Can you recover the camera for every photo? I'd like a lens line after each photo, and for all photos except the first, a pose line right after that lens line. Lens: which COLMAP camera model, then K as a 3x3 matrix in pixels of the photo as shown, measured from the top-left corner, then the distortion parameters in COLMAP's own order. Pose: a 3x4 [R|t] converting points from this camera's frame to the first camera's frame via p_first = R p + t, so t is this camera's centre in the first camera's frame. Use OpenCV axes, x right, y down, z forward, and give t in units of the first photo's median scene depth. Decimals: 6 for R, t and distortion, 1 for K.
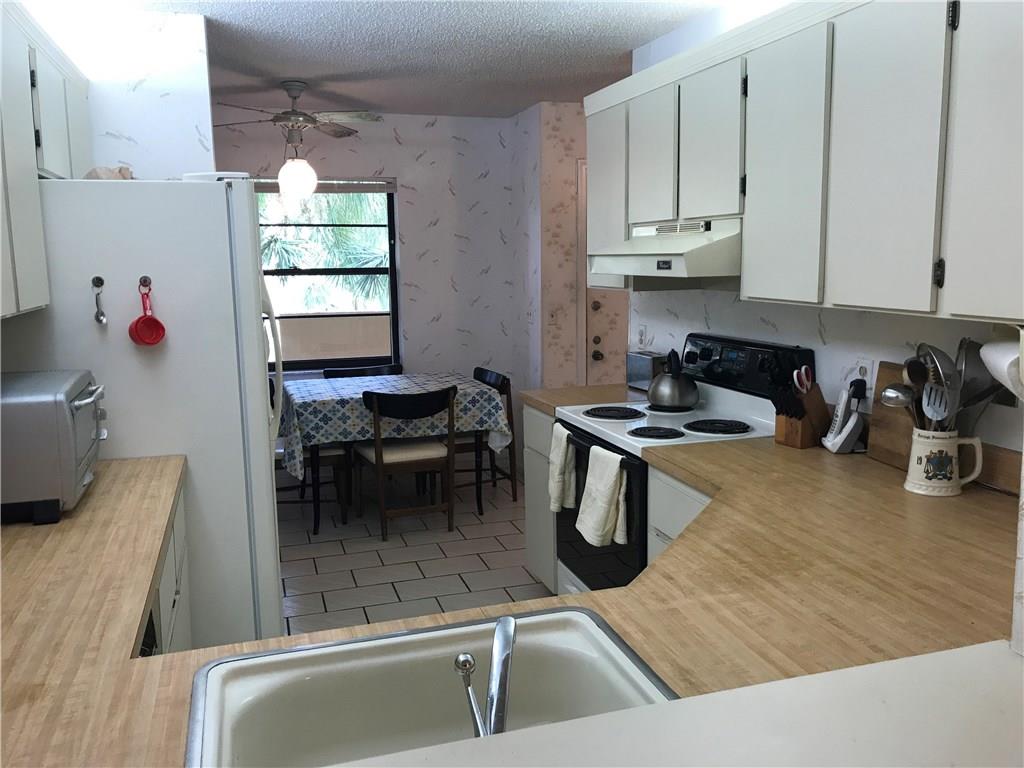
lens RADIAL K [[834.9, 0, 510.1], [0, 834.9, 368.8], [0, 0, 1]] dist [0.051372, -0.089413]
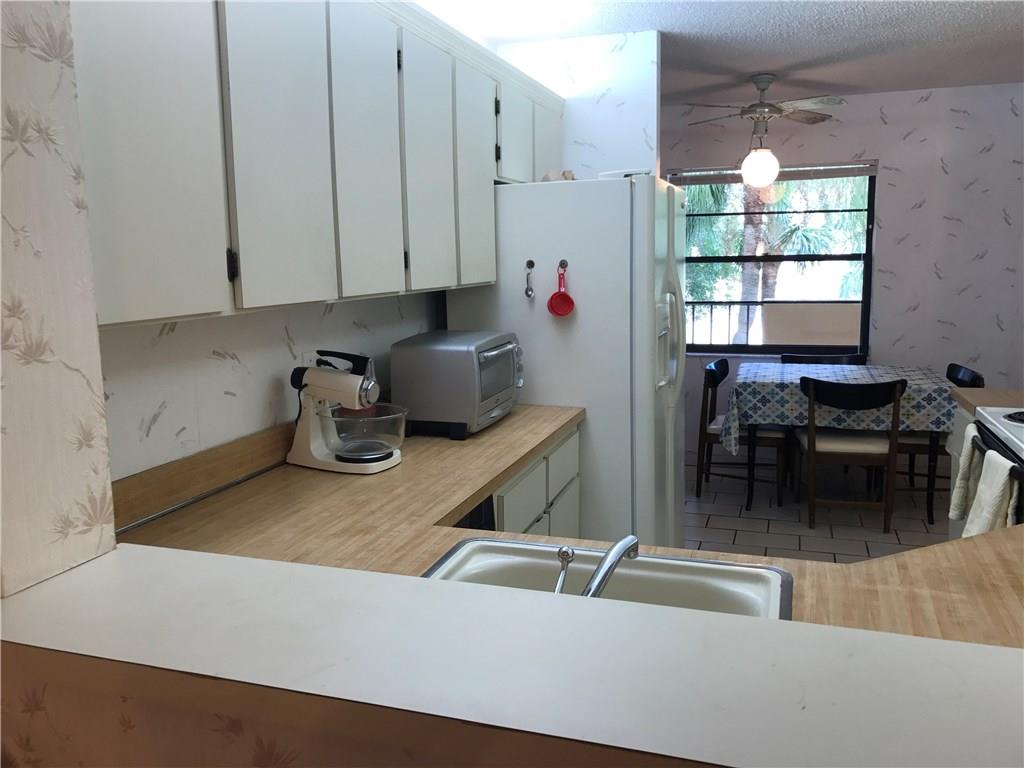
lens RADIAL K [[834.9, 0, 510.1], [0, 834.9, 368.8], [0, 0, 1]] dist [0.051372, -0.089413]
pose [[0.806368, 0.079127, -0.586096, 0.129551], [-0.071649, 0.996780, 0.035996, 0.006077], [0.587058, 0.012967, 0.809441, -0.020064]]
